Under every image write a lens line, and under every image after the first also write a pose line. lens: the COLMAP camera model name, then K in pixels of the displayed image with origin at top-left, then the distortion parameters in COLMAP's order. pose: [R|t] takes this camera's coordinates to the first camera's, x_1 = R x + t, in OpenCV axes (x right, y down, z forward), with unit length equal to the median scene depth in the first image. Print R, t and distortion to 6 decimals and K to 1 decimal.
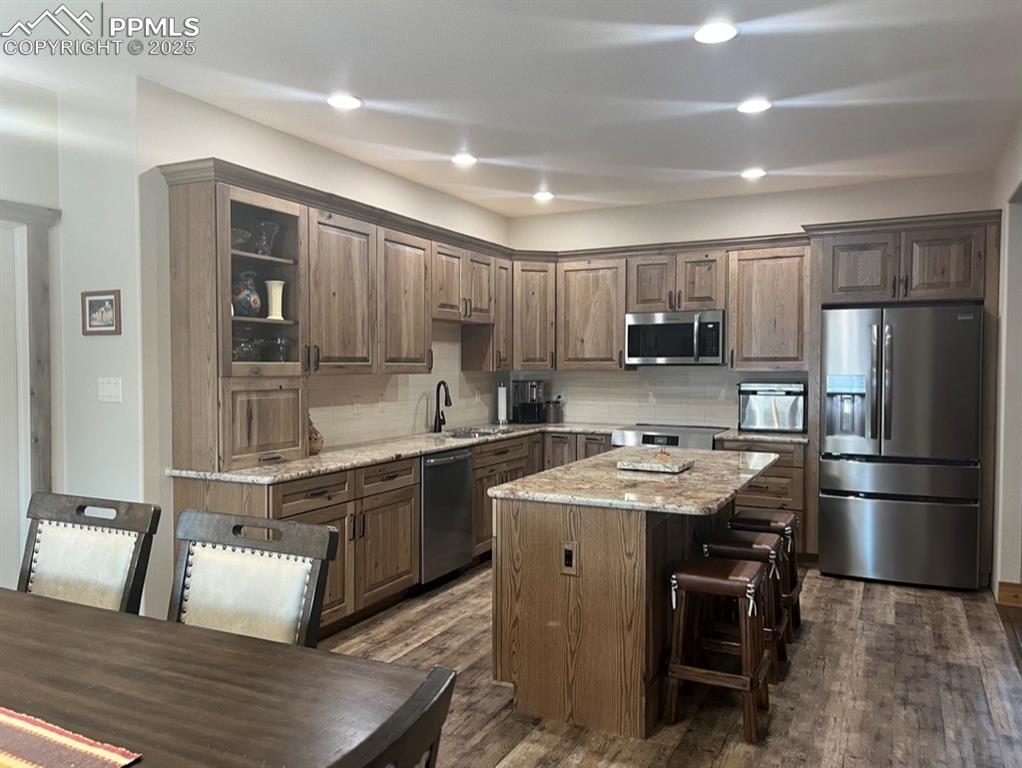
lens RADIAL K [[767.7, 0, 512.8], [0, 767.7, 399.3], [0, 0, 1]] dist [0.045874, -0.050154]
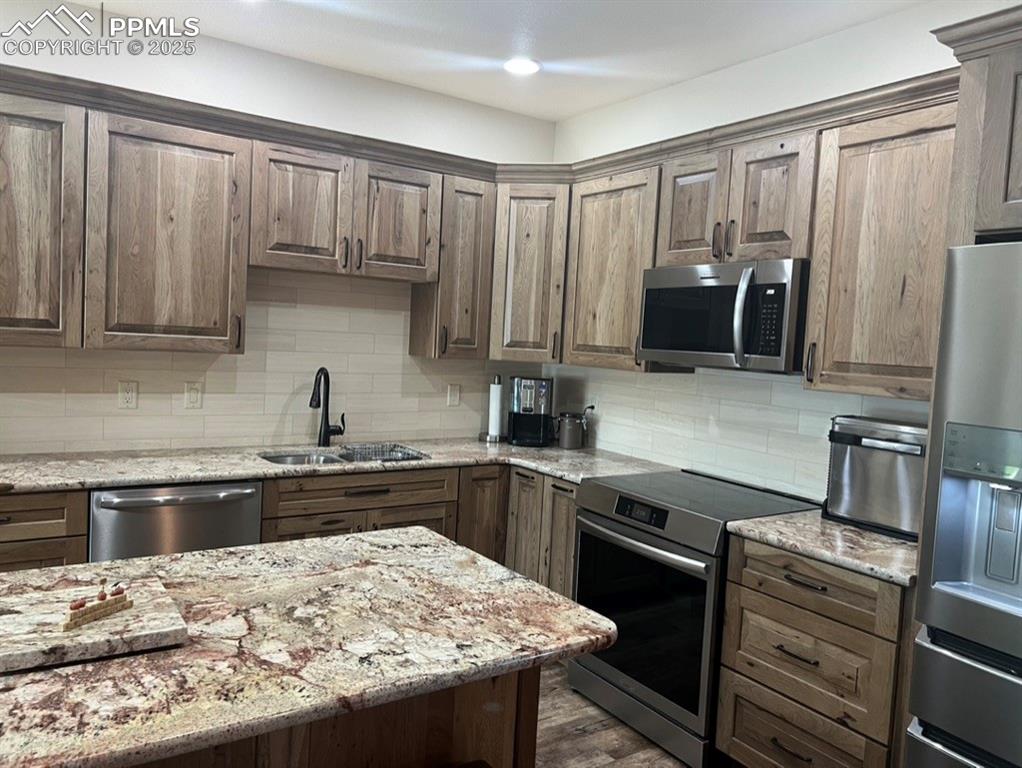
lens RADIAL K [[767.7, 0, 512.2], [0, 767.7, 394.2], [0, 0, 1]] dist [0.045874, -0.050154]
pose [[0.866623, 0.085837, -0.491524, 0.430501], [-0.076446, 0.996303, 0.039202, -0.045922], [0.493072, 0.003602, 0.869981, 0.604672]]
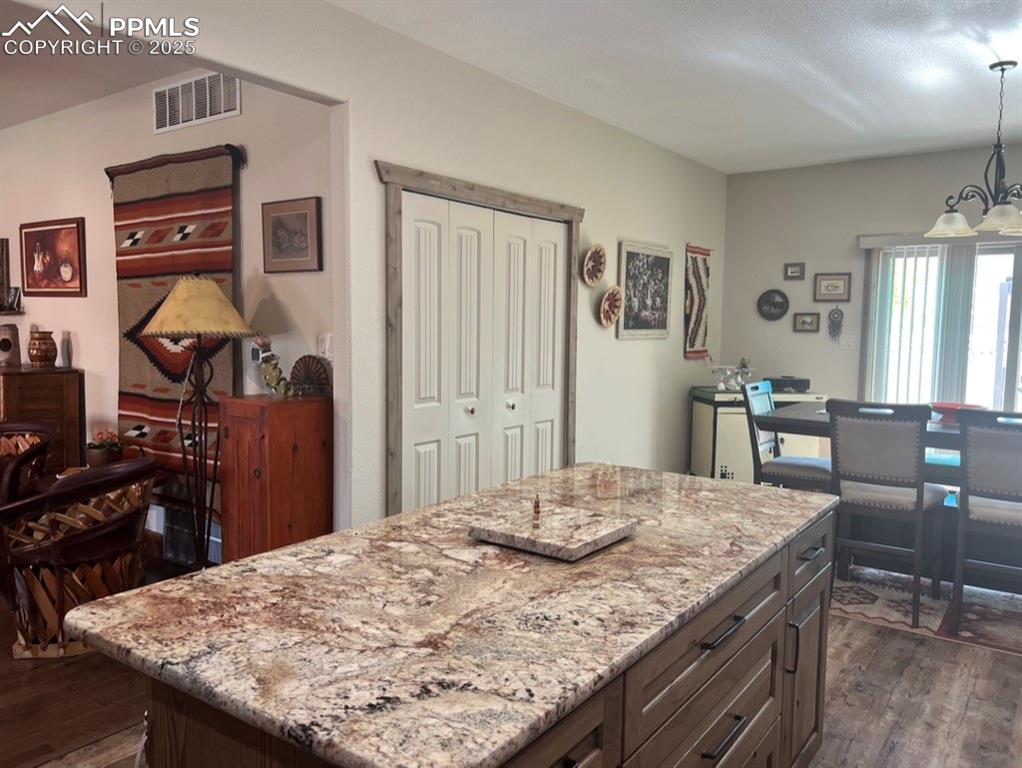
lens RADIAL K [[767.7, 0, 513.8], [0, 767.7, 380.6], [0, 0, 1]] dist [0.045874, -0.050154]
pose [[-0.985505, -0.029503, 0.167060, 0.103267], [-0.007420, 0.991315, 0.131299, -0.060496], [-0.169482, 0.128156, -0.977165, 1.163108]]
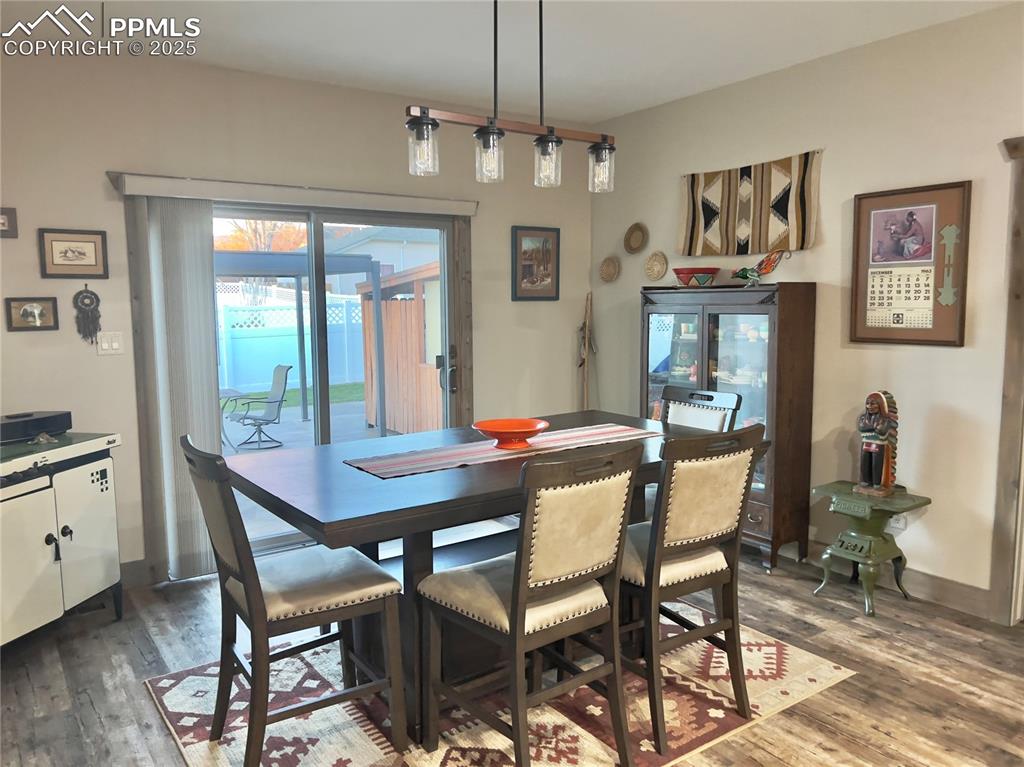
lens RADIAL K [[769.2, 0, 512.0], [0, 769.2, 377.6], [0, 0, 1]] dist [0.045874, -0.050154]
pose [[-0.479556, 0.092164, -0.872658, 0.279157], [-0.037111, 0.991449, 0.125103, -0.039946], [0.876726, 0.092379, -0.472035, 0.545490]]
